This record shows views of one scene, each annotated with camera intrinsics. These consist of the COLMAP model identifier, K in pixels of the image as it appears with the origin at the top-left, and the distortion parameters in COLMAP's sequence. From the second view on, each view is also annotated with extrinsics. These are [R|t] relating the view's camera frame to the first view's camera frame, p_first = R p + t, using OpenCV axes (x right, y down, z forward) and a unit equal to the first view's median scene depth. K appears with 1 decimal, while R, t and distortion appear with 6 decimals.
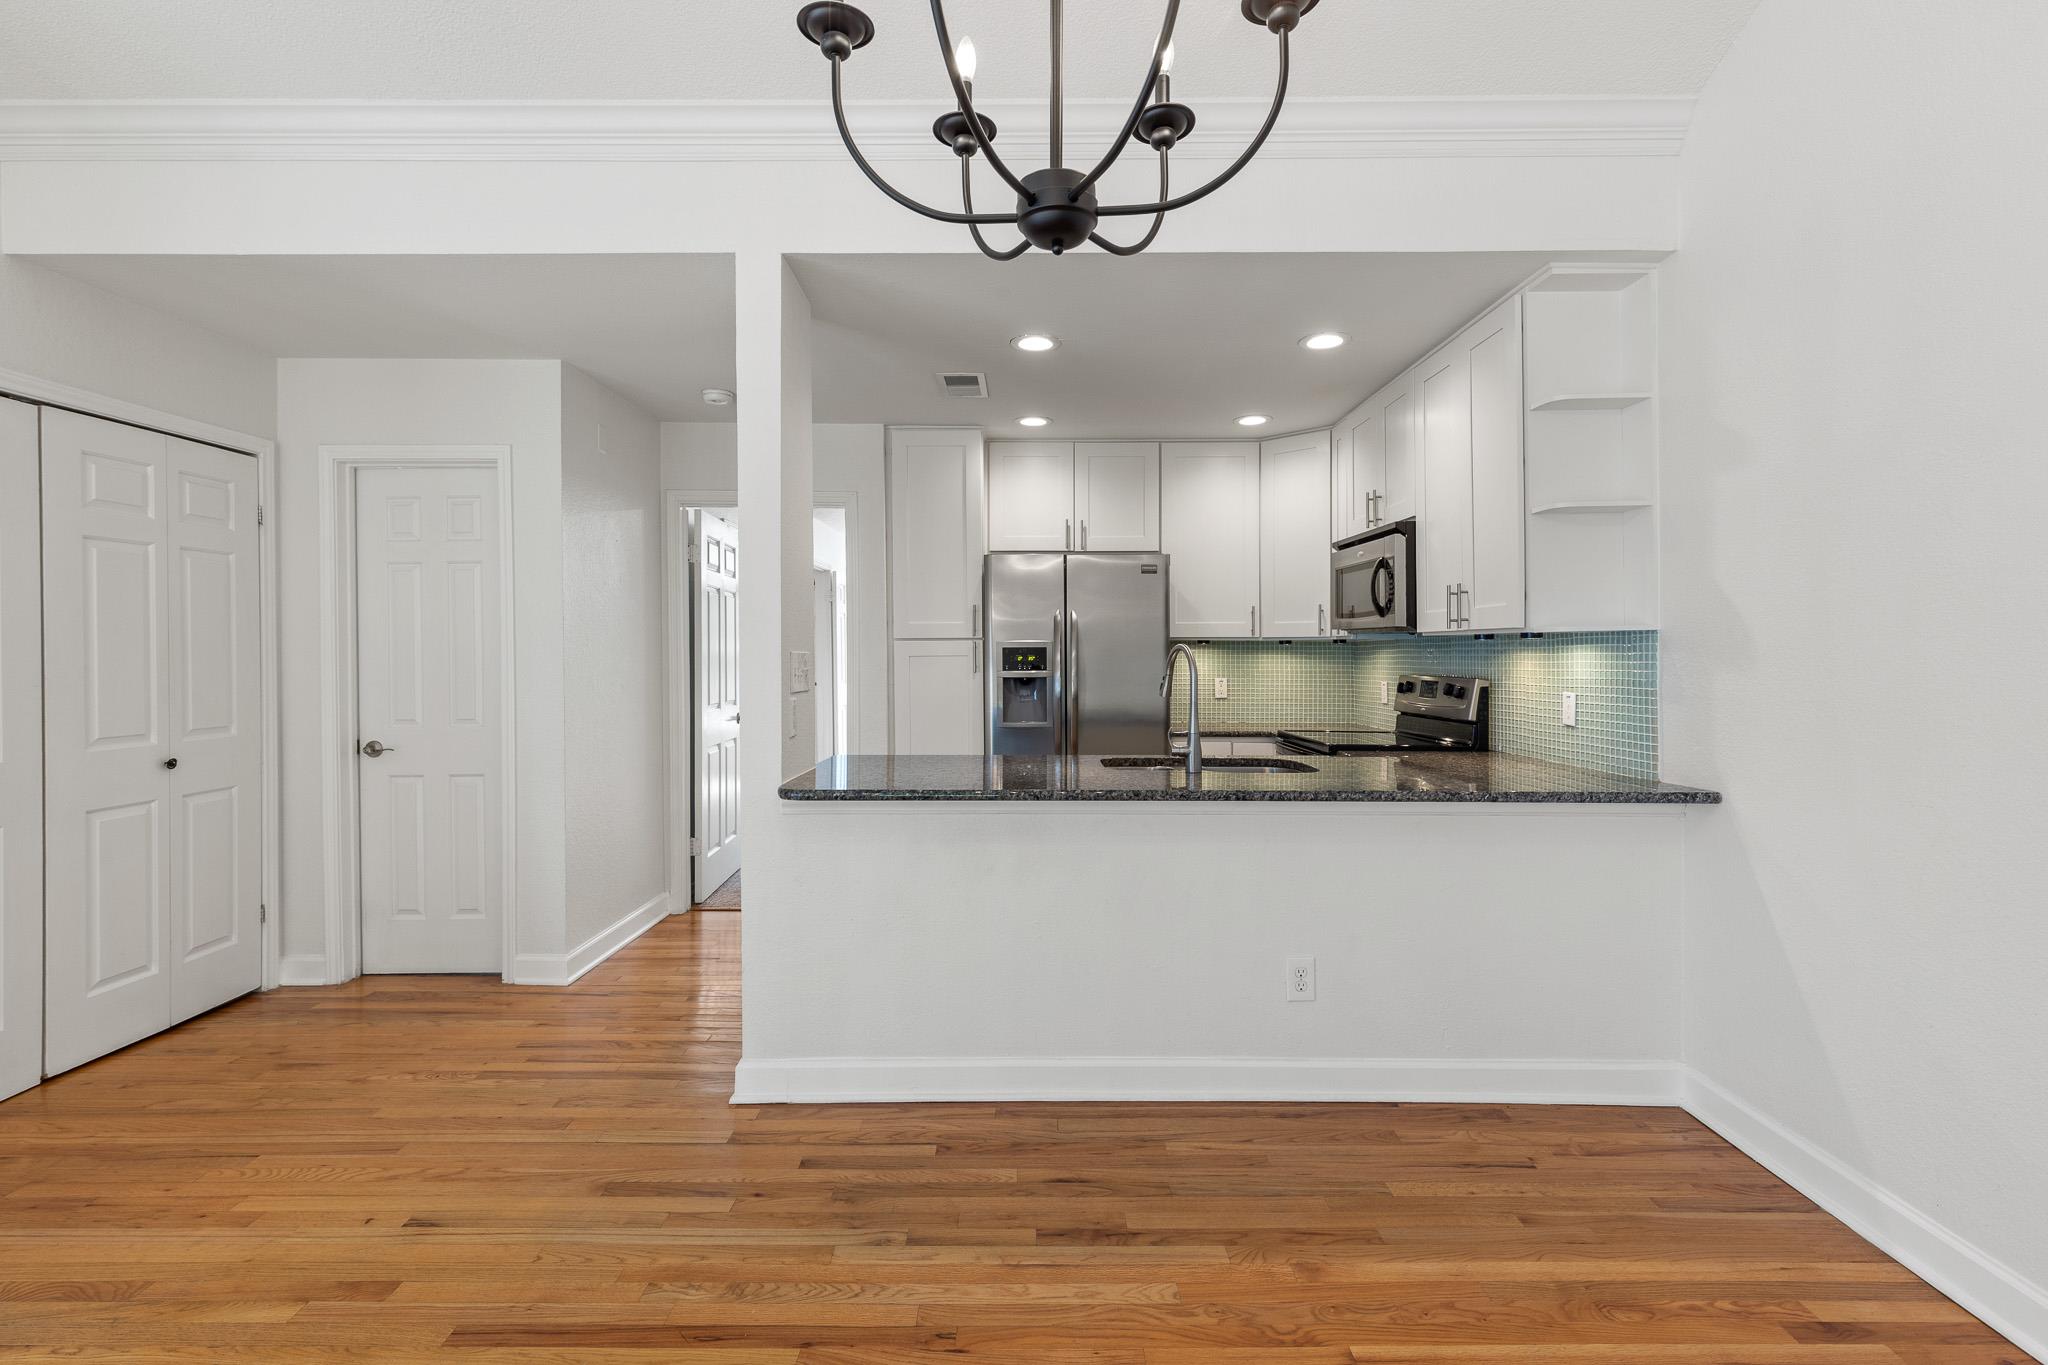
lens RADIAL K [[919.1, 0, 1029.1], [0, 919.1, 659.9], [0, 0, 1]] dist [0.001841, -0.000328]
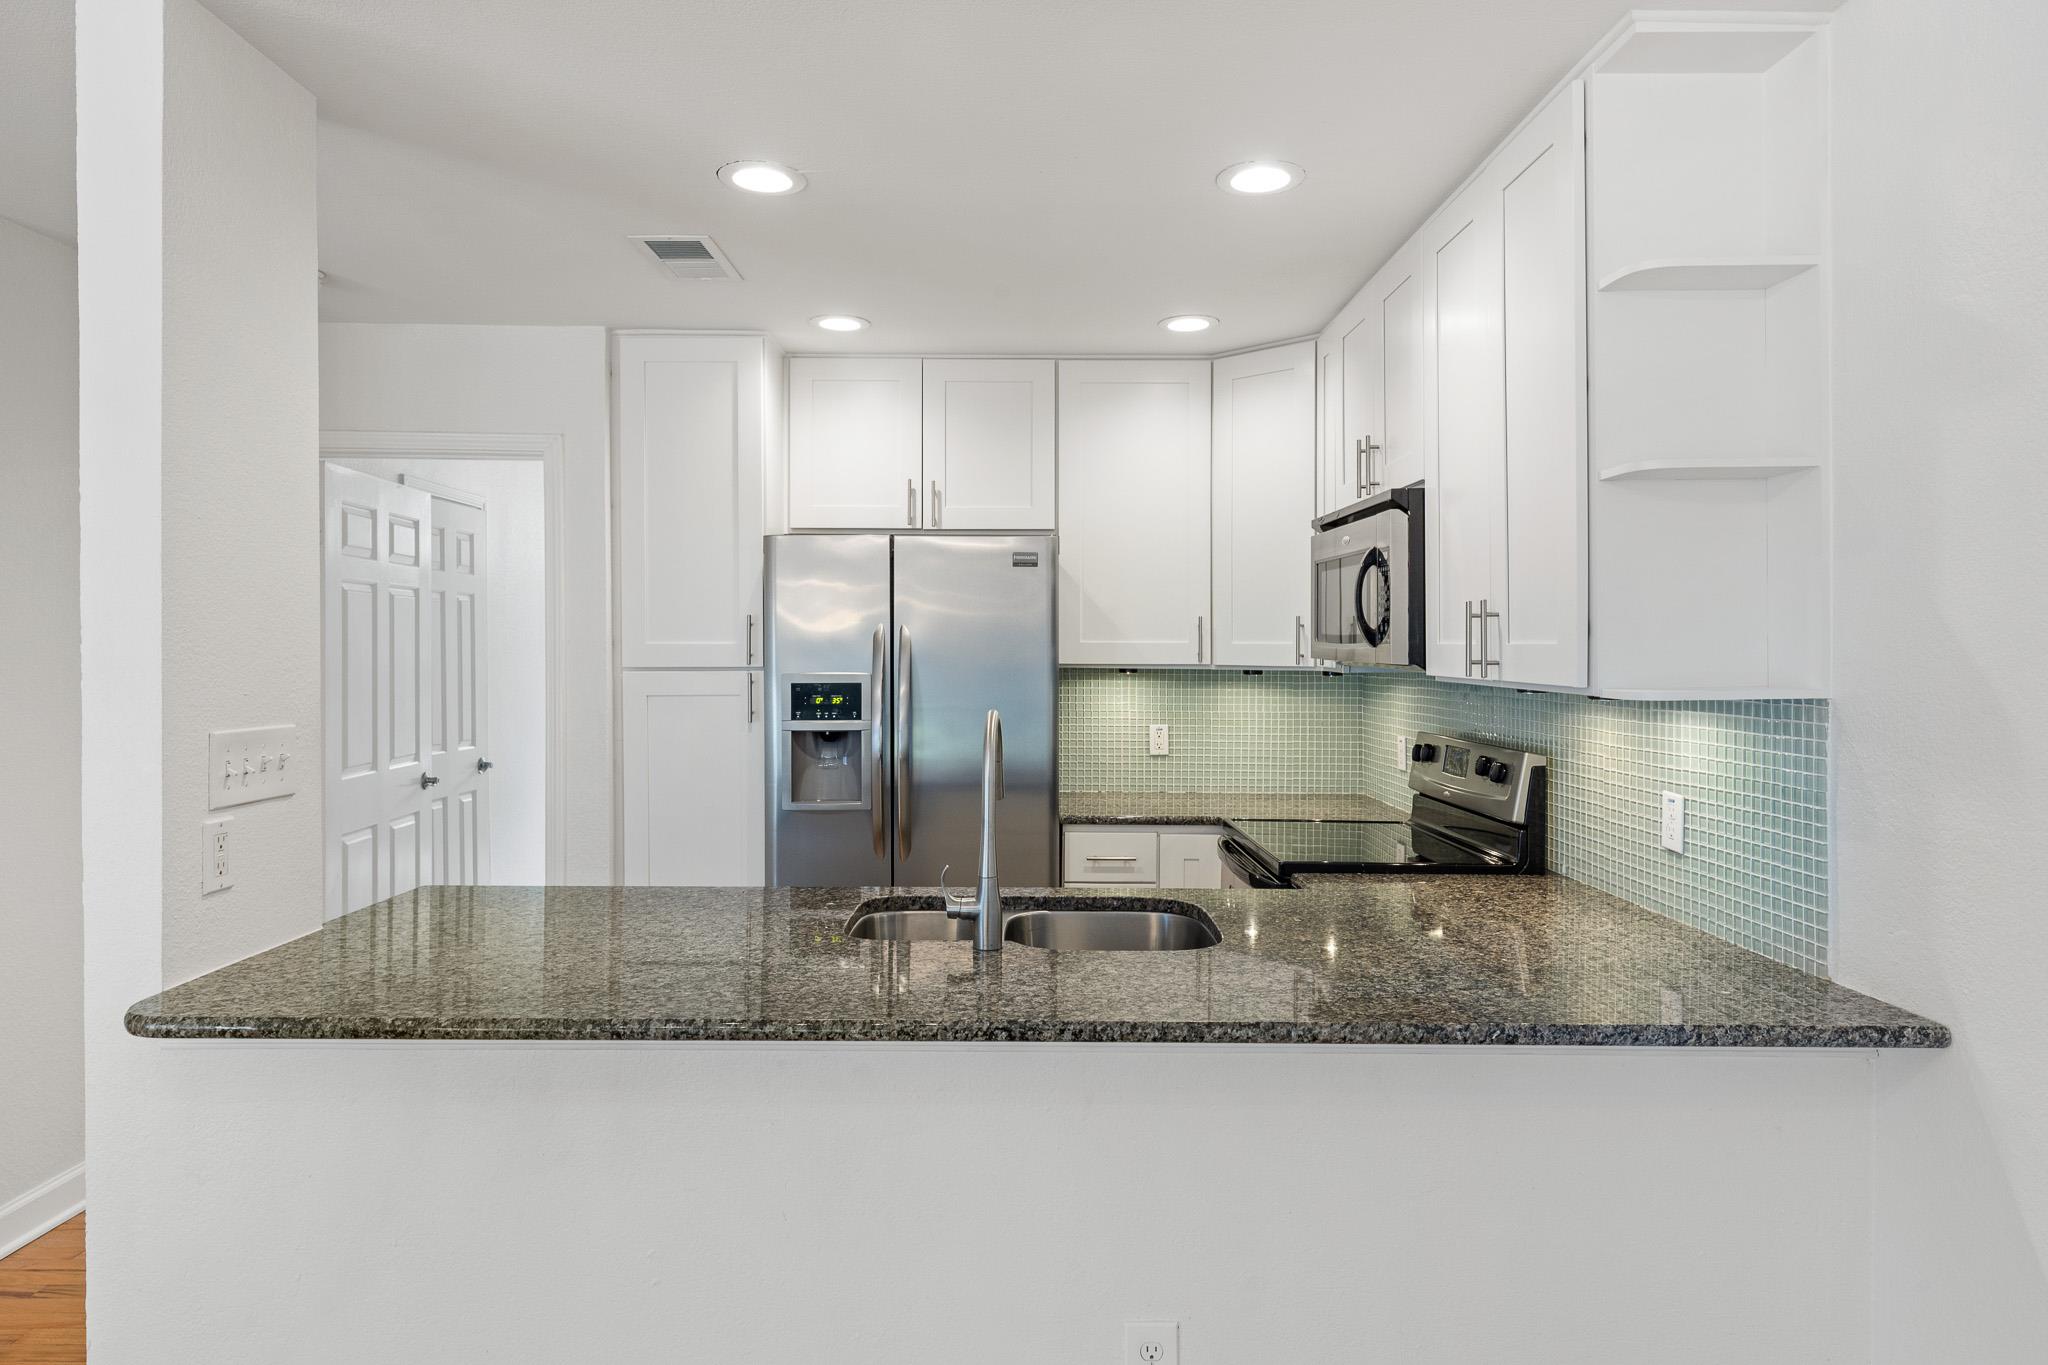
lens RADIAL K [[1189.0, 0, 1027.1], [0, 1189.0, 657.2], [0, 0, 1]] dist [0.001273, 0.001022]
pose [[0.999953, 0.003981, 0.008892, 0.195932], [-0.003998, 0.999990, 0.001915, -0.052625], [-0.008884, -0.001950, 0.999959, 0.289830]]
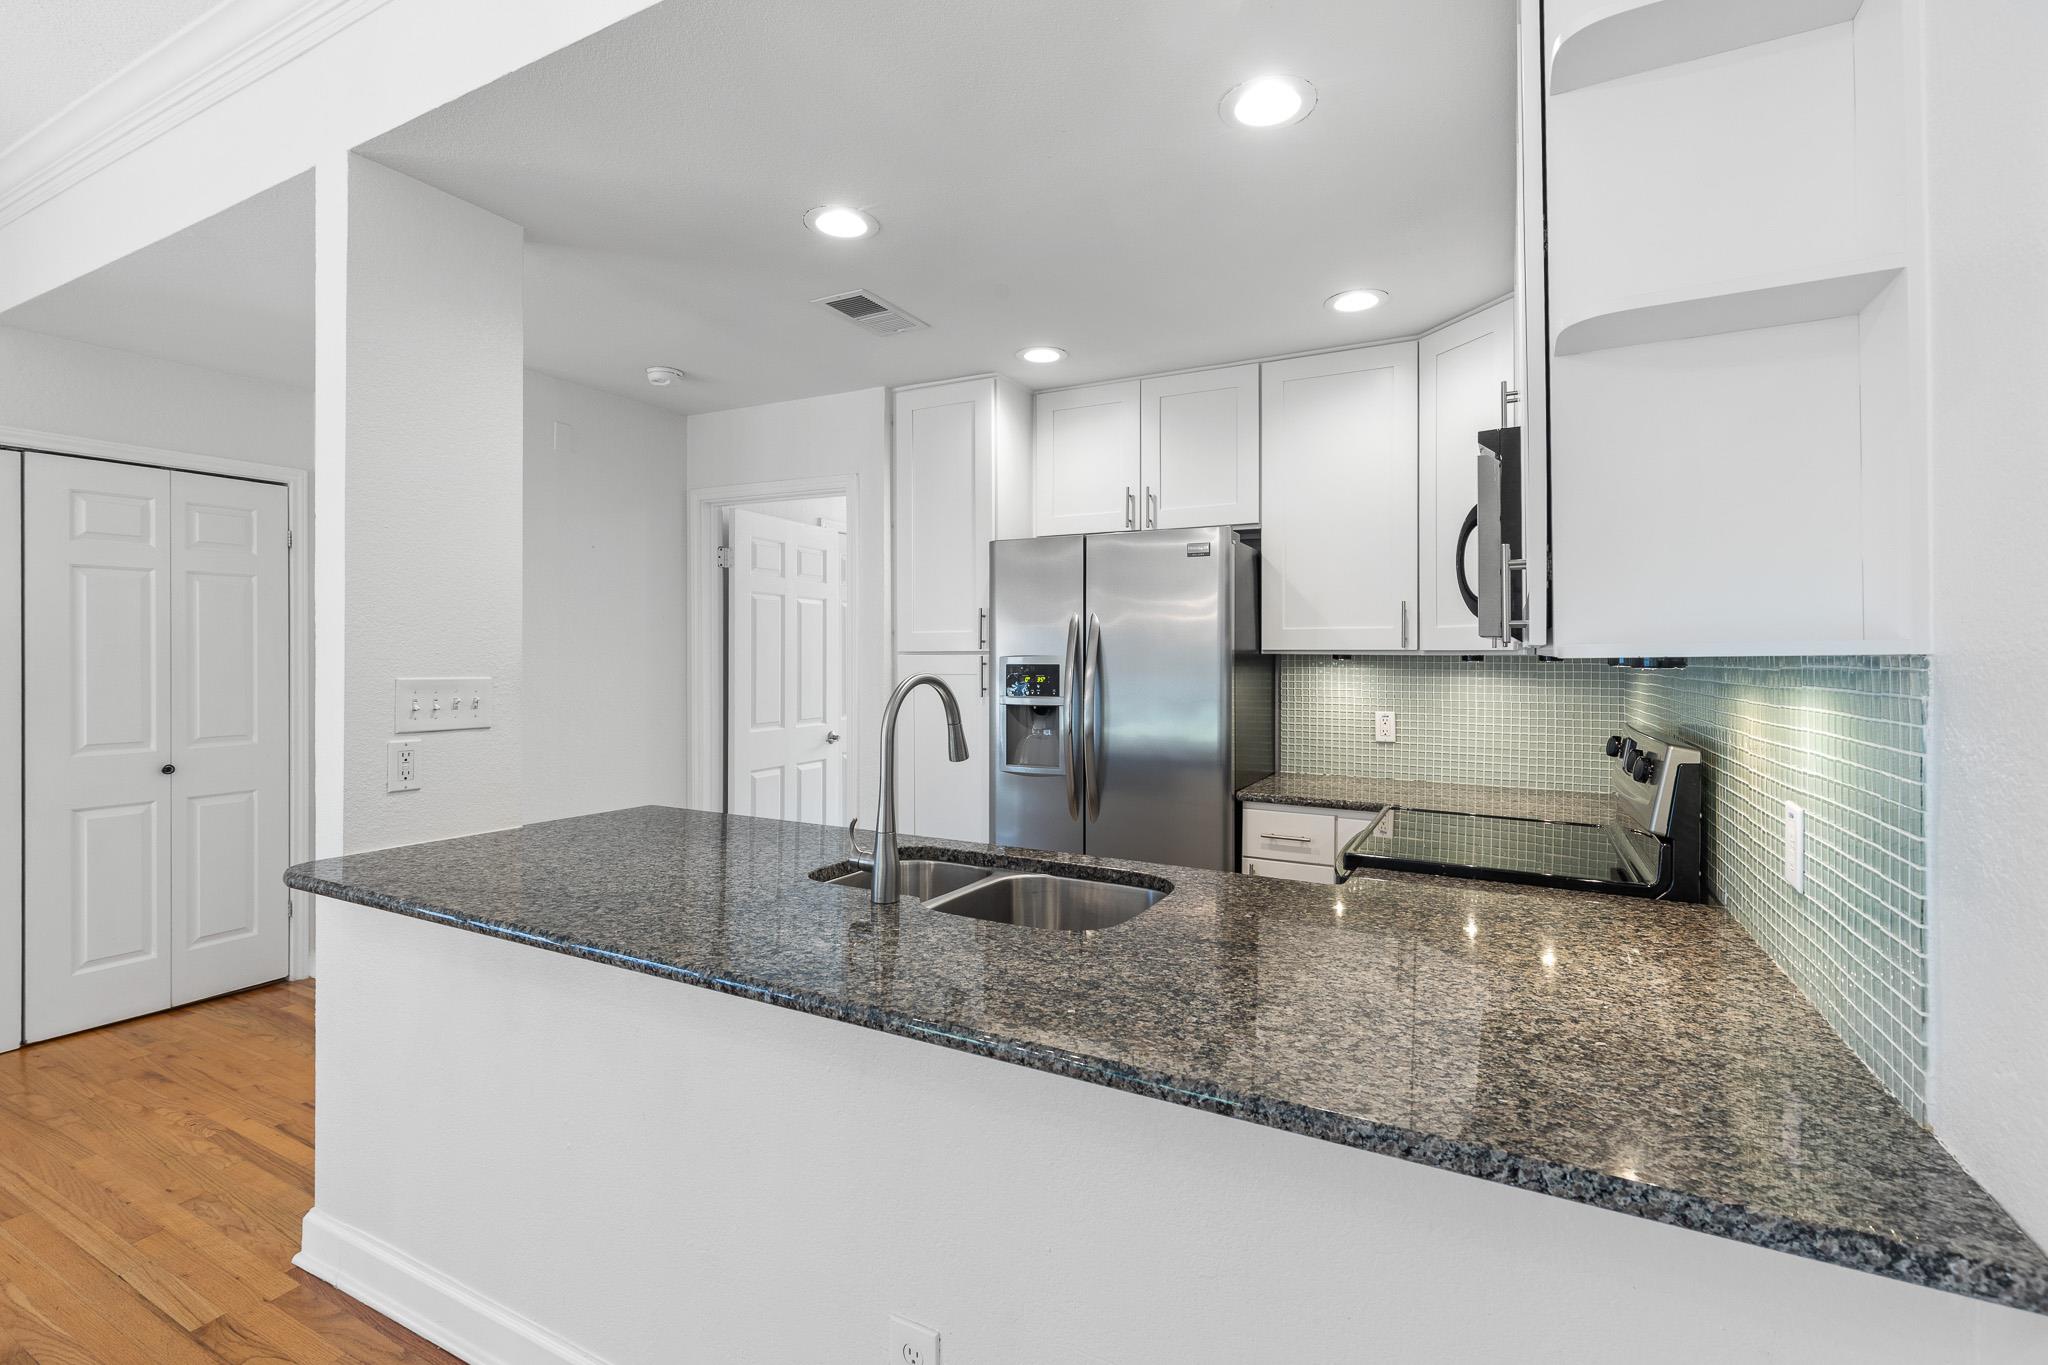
lens RADIAL K [[924.3, 0, 1020.9], [0, 924.3, 659.2], [0, 0, 1]] dist [-0.001814, -0.000154]
pose [[0.885104, 0.005912, -0.465355, 0.518470], [-0.007538, 0.999970, -0.001634, -0.026188], [0.465331, 0.004954, 0.885123, 0.534682]]
